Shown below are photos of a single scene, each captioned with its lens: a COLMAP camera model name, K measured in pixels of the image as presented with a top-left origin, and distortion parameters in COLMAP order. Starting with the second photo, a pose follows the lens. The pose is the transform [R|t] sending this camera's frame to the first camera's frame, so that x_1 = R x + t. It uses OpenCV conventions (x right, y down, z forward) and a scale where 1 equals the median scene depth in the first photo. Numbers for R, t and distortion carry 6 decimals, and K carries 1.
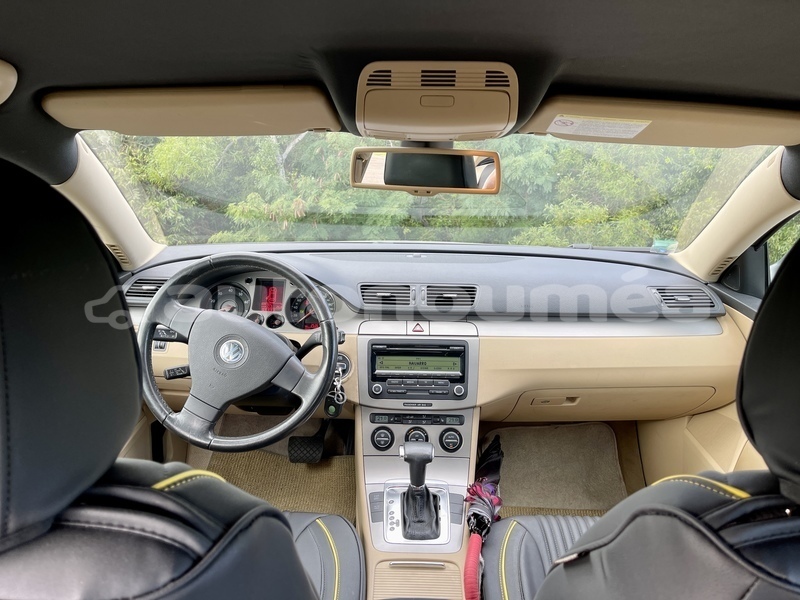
lens RADIAL K [[620.4, 0, 400.0], [0, 620.4, 300.0], [0, 0, 1]] dist [0.064349, -0.107893]
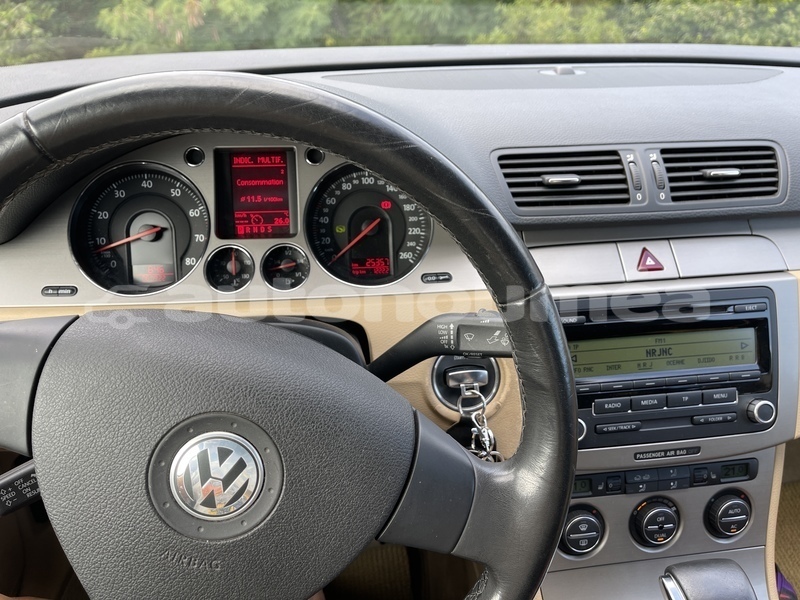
lens RADIAL K [[620.4, 0, 400.0], [0, 620.4, 300.0], [0, 0, 1]] dist [0.064349, -0.107893]
pose [[0.988894, -0.080969, 0.124626, -0.181461], [0.043573, 0.959666, 0.277745, -0.049509], [-0.142088, -0.269231, 0.952537, 0.626078]]
